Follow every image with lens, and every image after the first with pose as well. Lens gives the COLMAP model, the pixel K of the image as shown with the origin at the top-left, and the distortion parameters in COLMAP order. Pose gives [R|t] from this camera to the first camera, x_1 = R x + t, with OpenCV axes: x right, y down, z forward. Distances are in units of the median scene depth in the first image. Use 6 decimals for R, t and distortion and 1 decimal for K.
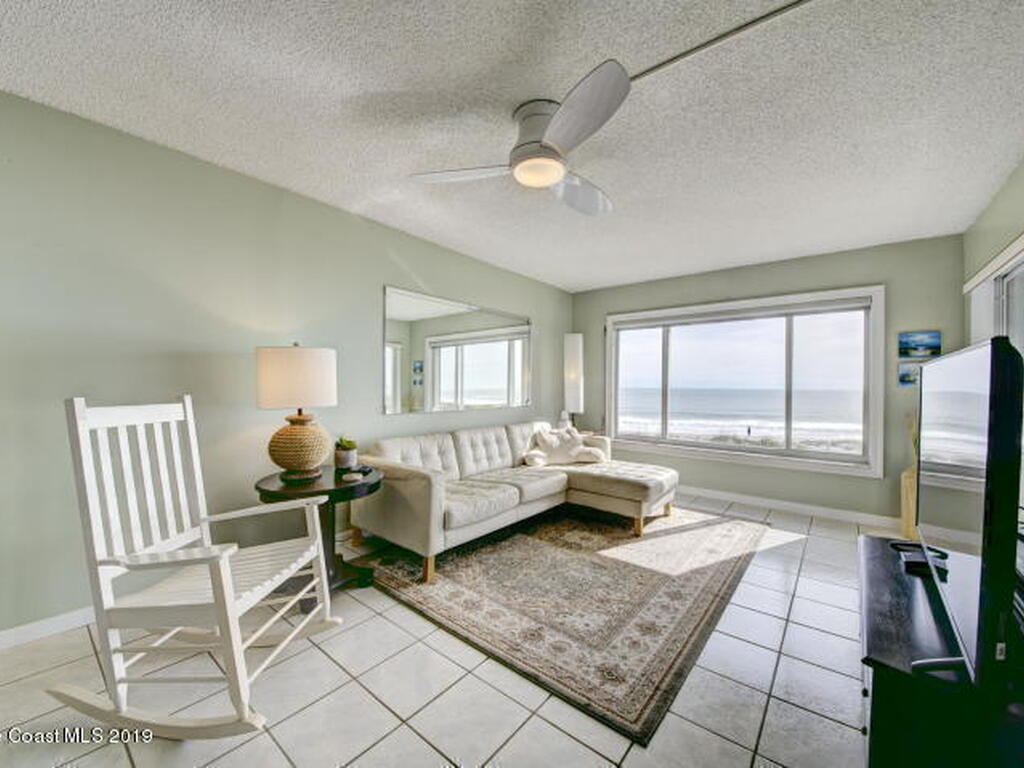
lens RADIAL K [[399.6, 0, 497.3], [0, 399.6, 388.7], [0, 0, 1]] dist [0.006347, -0.007234]
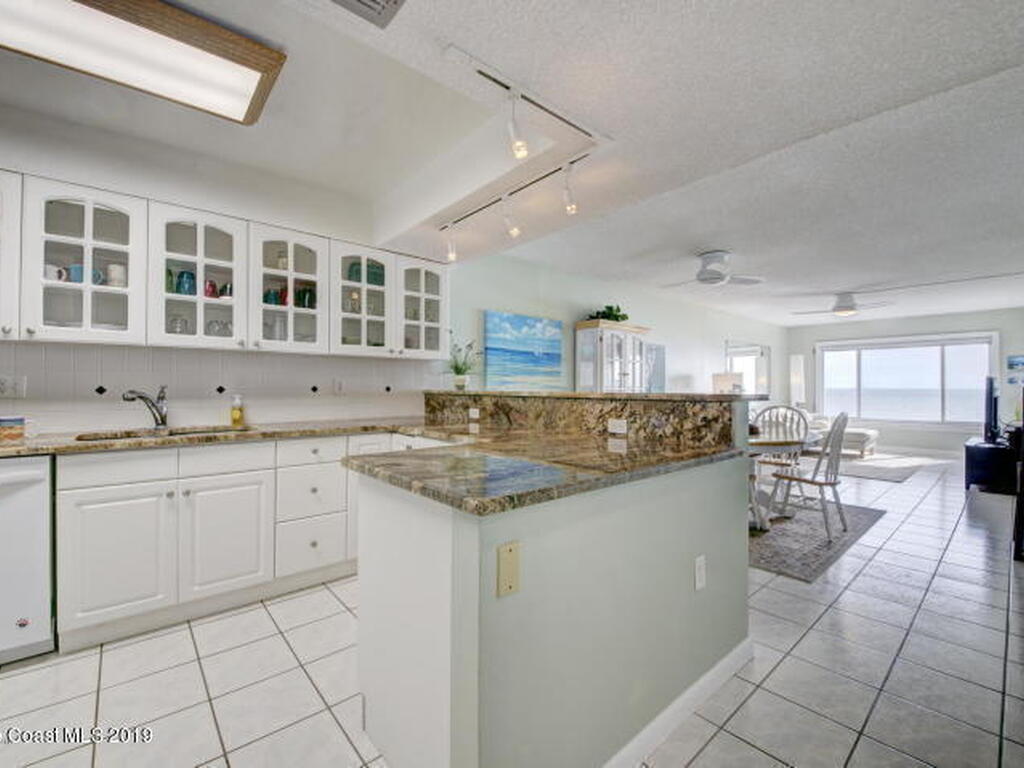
lens RADIAL K [[438.9, 0, 509.6], [0, 438.9, 380.4], [0, 0, 1]] dist [0.000451, -0.005203]
pose [[0.988120, -0.014393, -0.153006, -1.036973], [0.010447, 0.999592, -0.026568, 0.004195], [0.153326, 0.024654, 0.987868, -1.428448]]
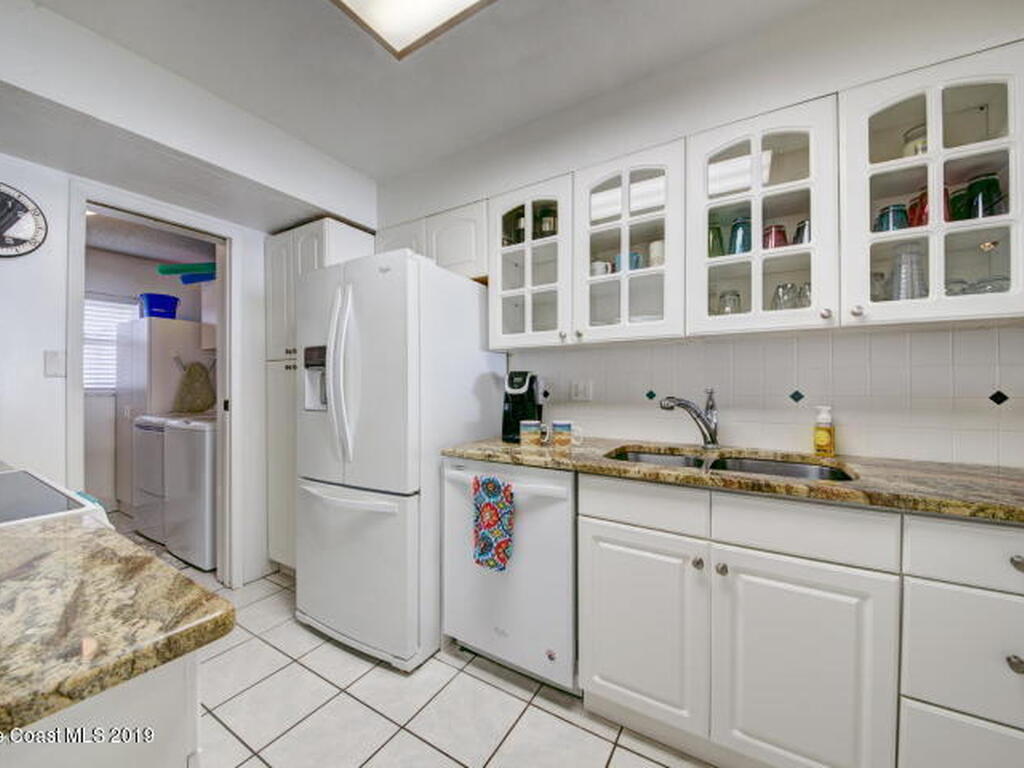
lens RADIAL K [[399.6, 0, 503.9], [0, 399.6, 386.2], [0, 0, 1]] dist [0.006347, -0.007234]
pose [[0.135224, -0.013811, -0.990719, -1.267725], [-0.004897, 0.999881, -0.014607, -0.008658], [0.990803, 0.006826, 0.135141, -1.115293]]
